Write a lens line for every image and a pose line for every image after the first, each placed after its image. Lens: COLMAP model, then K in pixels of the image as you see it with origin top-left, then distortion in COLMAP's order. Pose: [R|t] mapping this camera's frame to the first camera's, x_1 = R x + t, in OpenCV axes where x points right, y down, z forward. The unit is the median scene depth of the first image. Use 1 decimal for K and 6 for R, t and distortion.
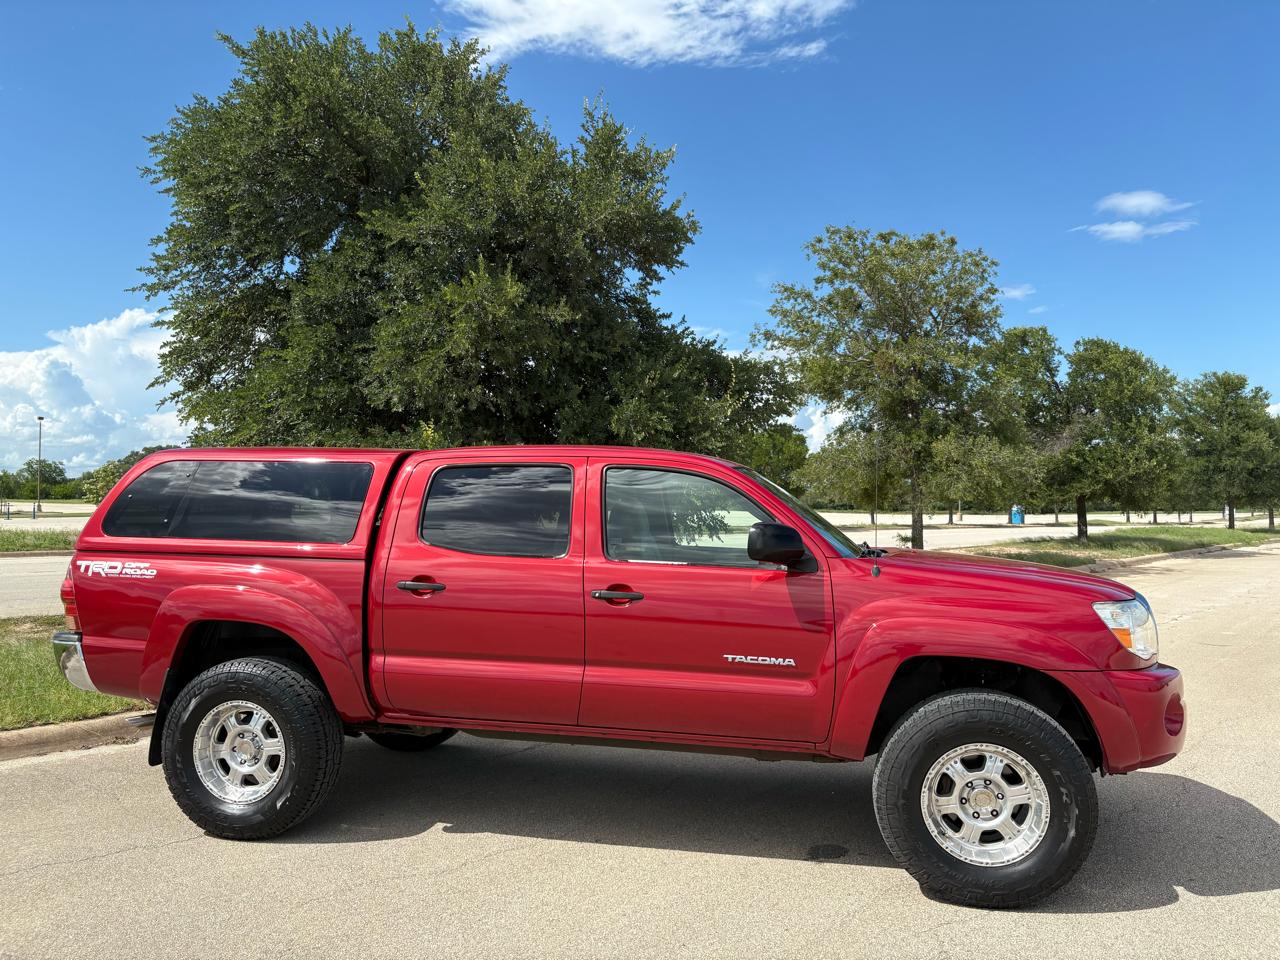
lens RADIAL K [[982.4, 0, 640.7], [0, 982.4, 482.6], [0, 0, 1]] dist [0.016377, -0.010006]
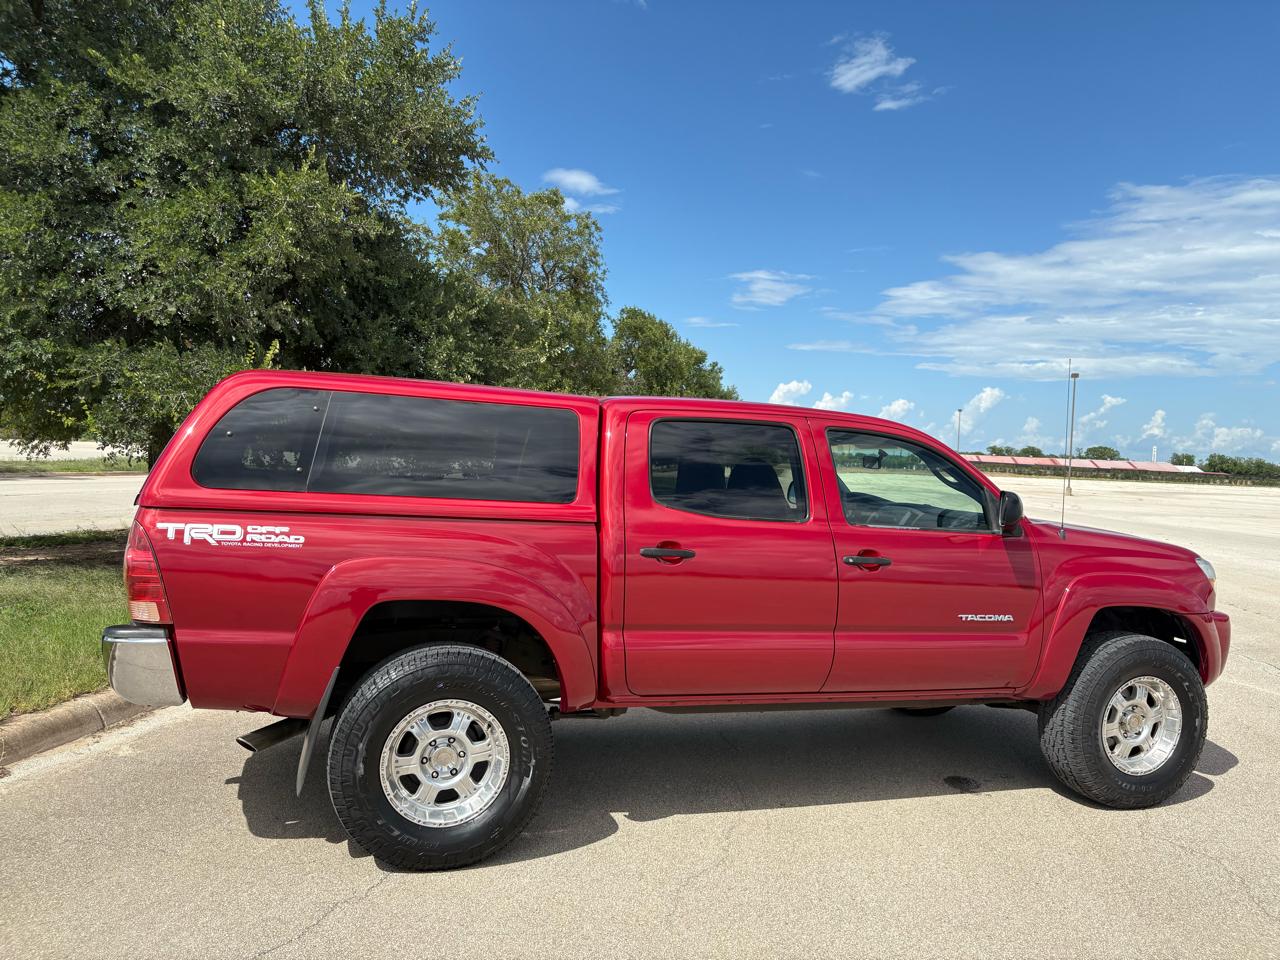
lens RADIAL K [[979.8, 0, 645.1], [0, 979.8, 487.7], [0, 0, 1]] dist [0.015767, -0.011544]
pose [[0.854796, 0.017137, 0.518680, -0.652447], [-0.050110, 0.997510, 0.049626, 0.003103], [-0.516539, -0.068411, 0.853527, 0.240871]]
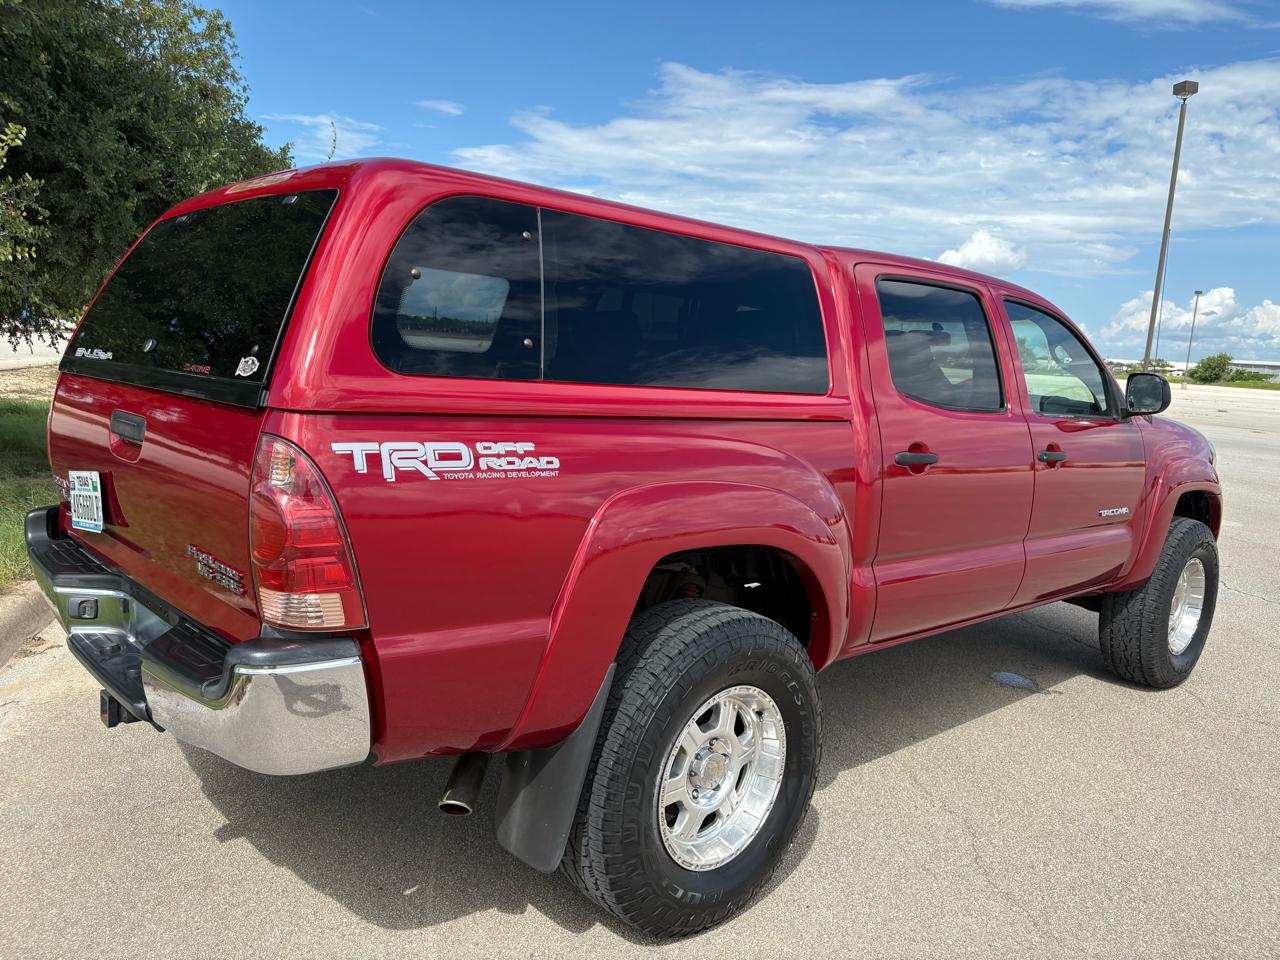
lens RADIAL K [[975.5, 0, 654.2], [0, 975.5, 486.0], [0, 0, 1]] dist [0.018292, -0.011616]
pose [[0.561598, -0.086168, 0.822912, -0.820790], [-0.076844, 0.984832, 0.155565, 0.030735], [-0.823834, -0.150601, 0.546458, 0.723539]]
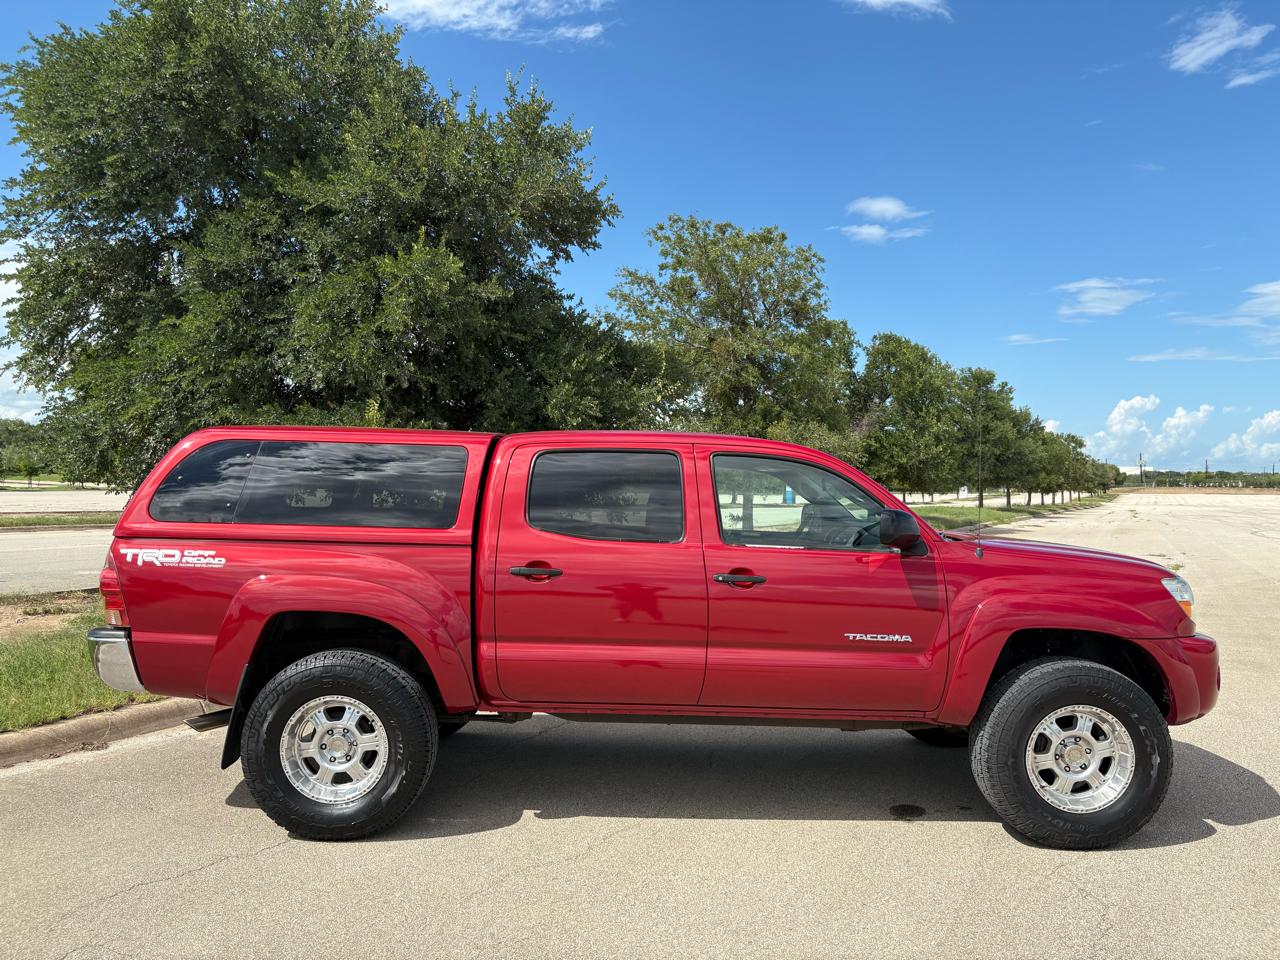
lens RADIAL K [[979.0, 0, 640.0], [0, 979.0, 480.0], [0, 0, 1]] dist [0.038373, -0.055468]
pose [[0.974587, 0.006893, 0.223903, -0.318292], [-0.011100, 0.999785, 0.017539, -0.005058], [-0.223733, -0.019579, 0.974454, 0.016995]]
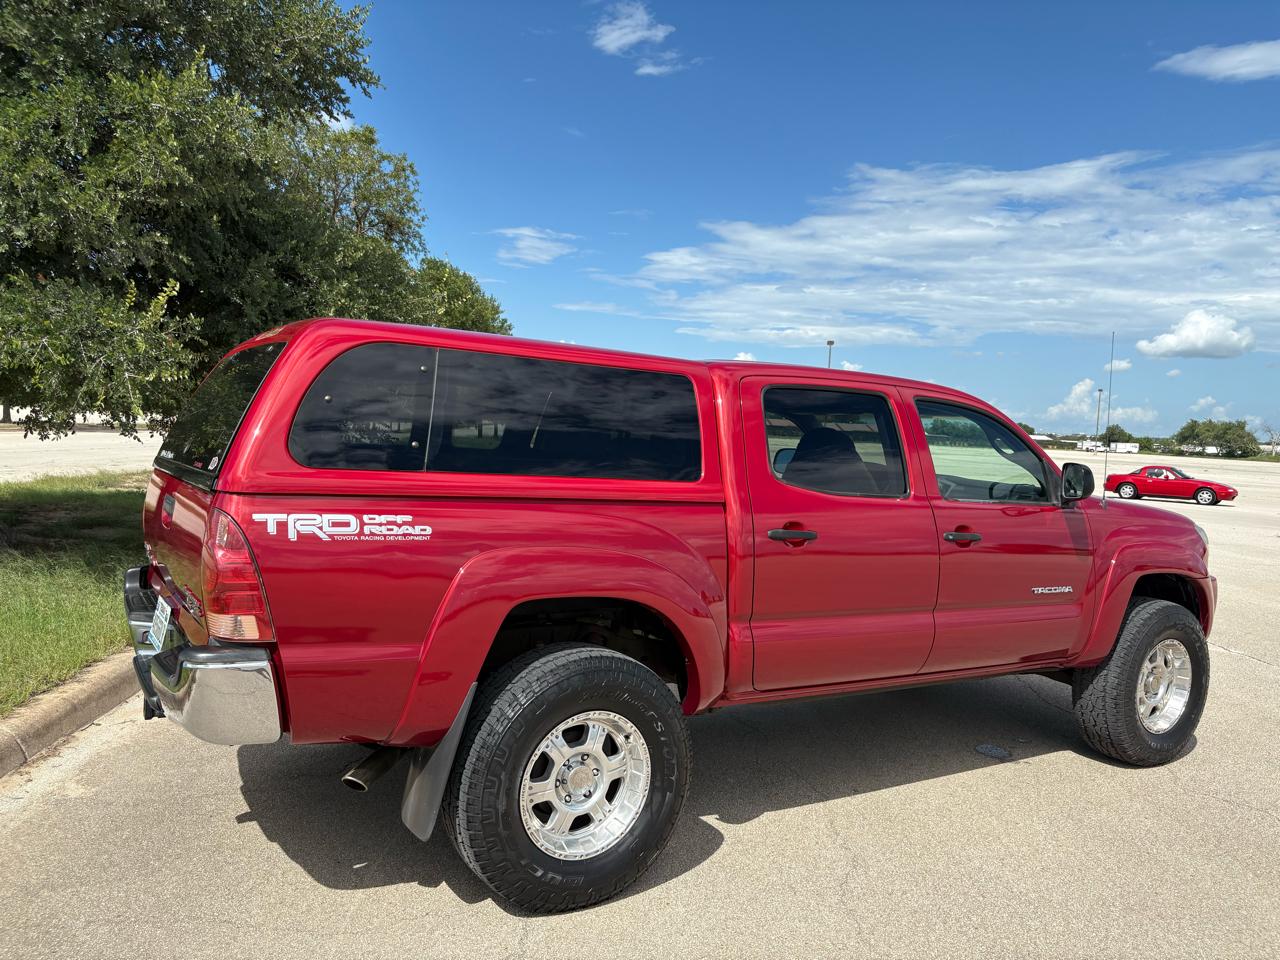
lens RADIAL K [[975.5, 0, 654.2], [0, 975.5, 486.0], [0, 0, 1]] dist [0.018292, -0.011616]
pose [[0.703915, -0.010512, 0.710207, -0.815276], [-0.062307, 0.995122, 0.076484, 0.010031], [-0.707546, -0.098090, 0.699826, 0.485669]]
